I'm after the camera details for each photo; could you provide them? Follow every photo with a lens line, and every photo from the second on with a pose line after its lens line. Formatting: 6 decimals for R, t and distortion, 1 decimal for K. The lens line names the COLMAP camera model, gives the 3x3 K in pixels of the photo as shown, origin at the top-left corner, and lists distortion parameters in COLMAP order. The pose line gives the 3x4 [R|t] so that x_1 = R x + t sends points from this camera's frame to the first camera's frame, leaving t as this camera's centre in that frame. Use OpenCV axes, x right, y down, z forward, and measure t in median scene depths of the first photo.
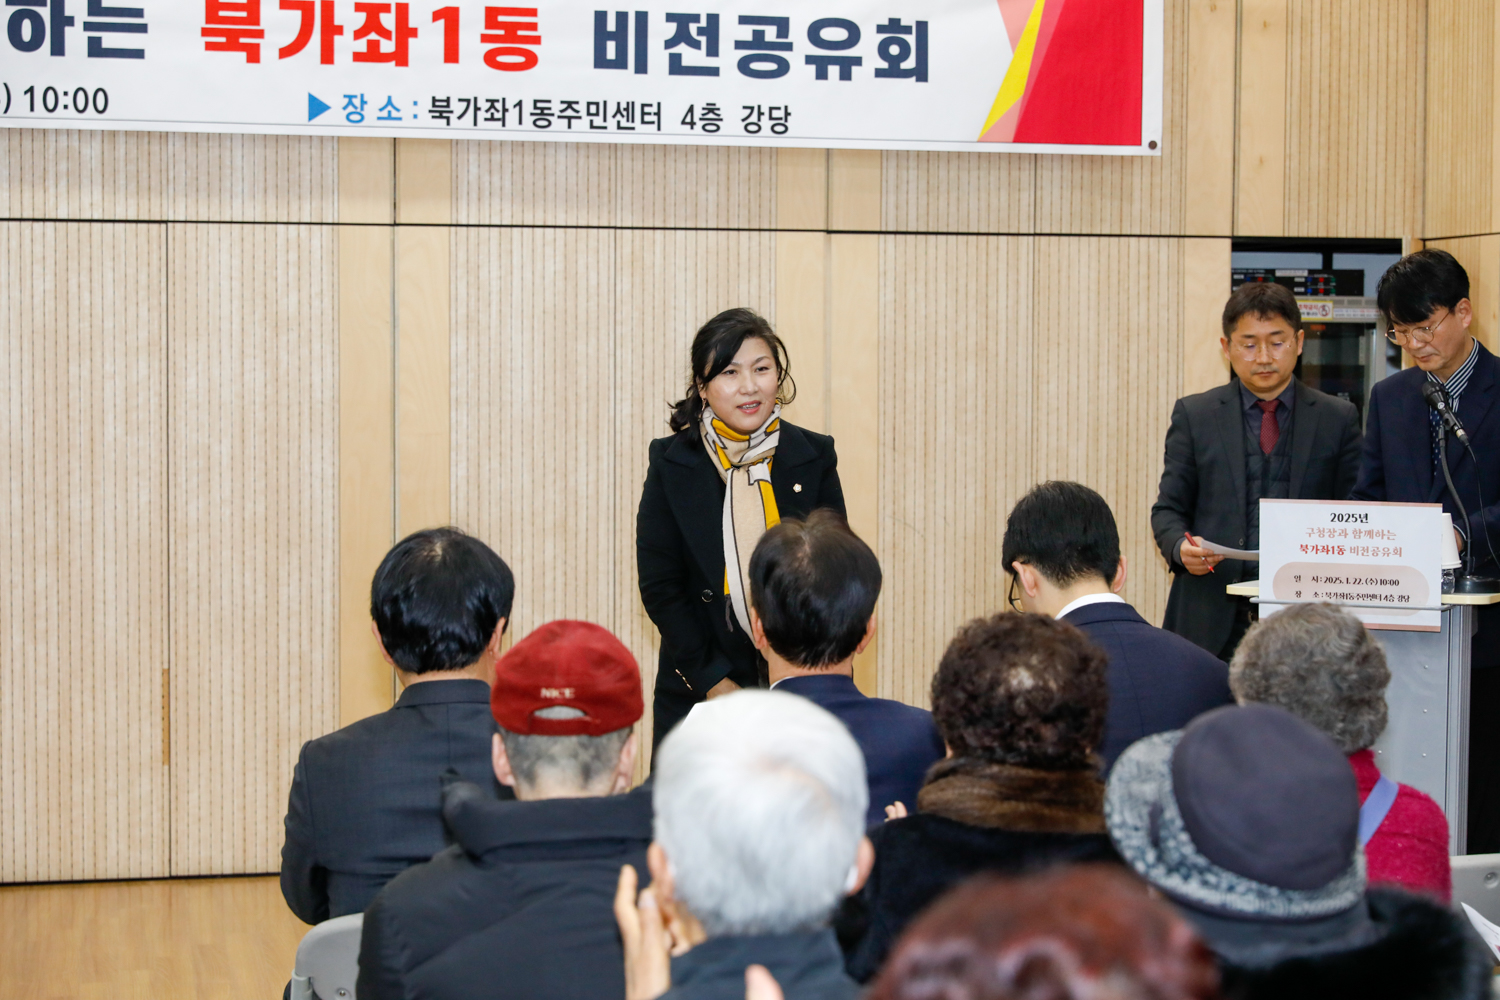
lens RADIAL K [[3062.1, 0, 798.0], [0, 3062.1, 509.8], [0, 0, 1]] dist [0.006831, 0.000000]
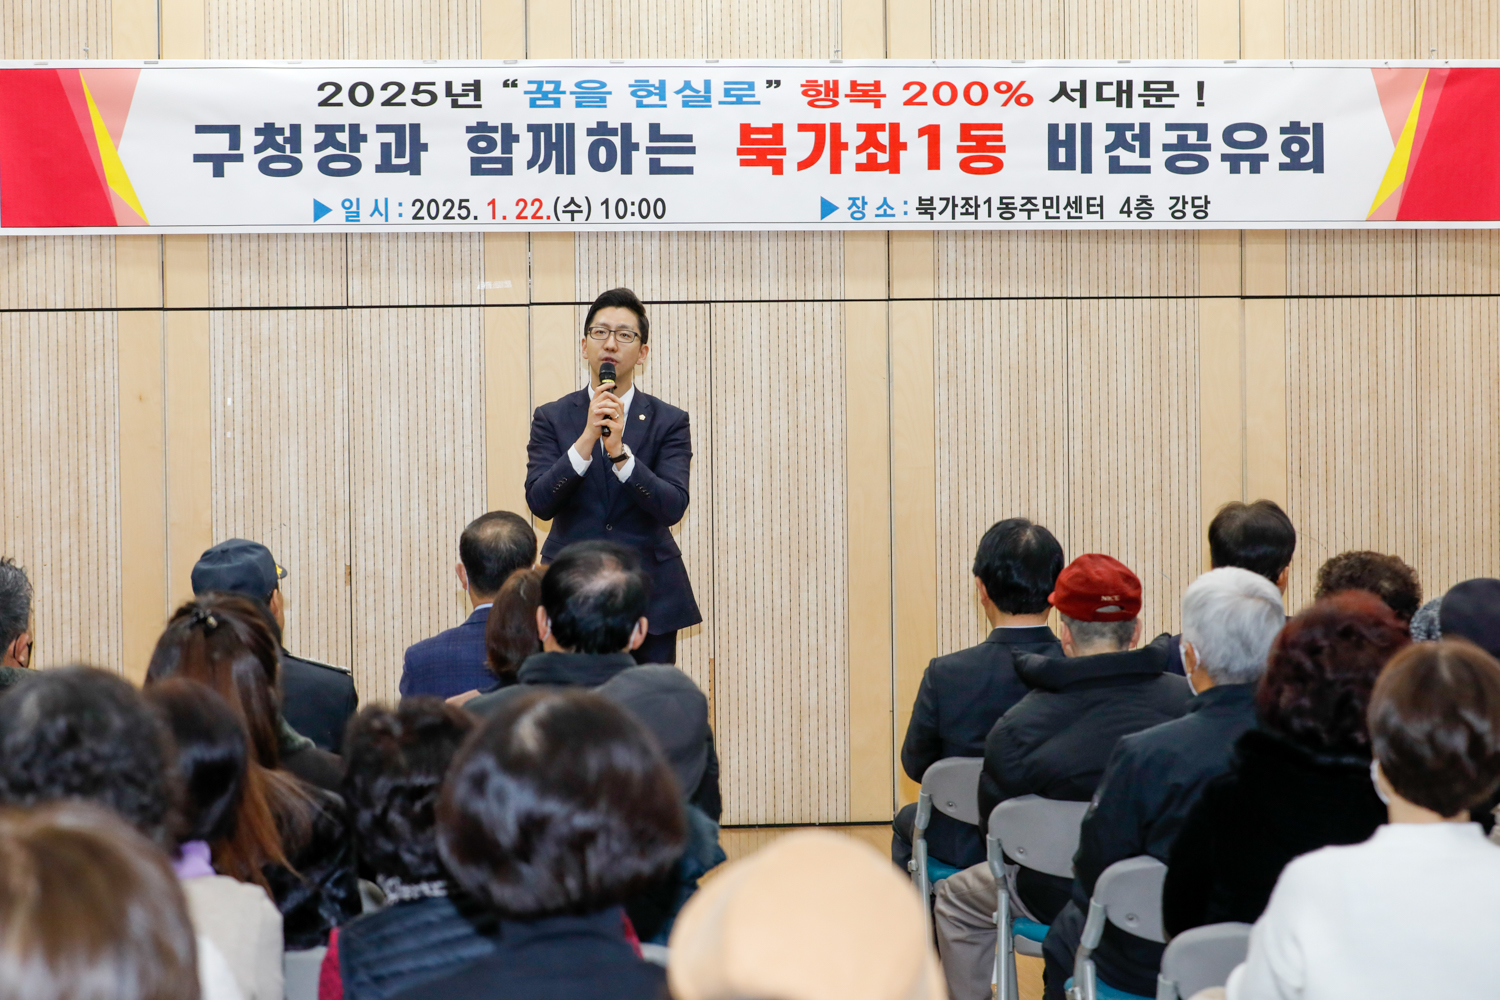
lens RADIAL K [[3062.1, 0, 750.5], [0, 3062.1, 436.3], [0, 0, 1]] dist [0.006831, 0.000000]
pose [[0.989252, -0.014865, -0.145463, -0.007479], [0.009365, 0.999218, -0.038423, 0.009391], [0.145920, 0.036648, 0.988617, -0.234540]]
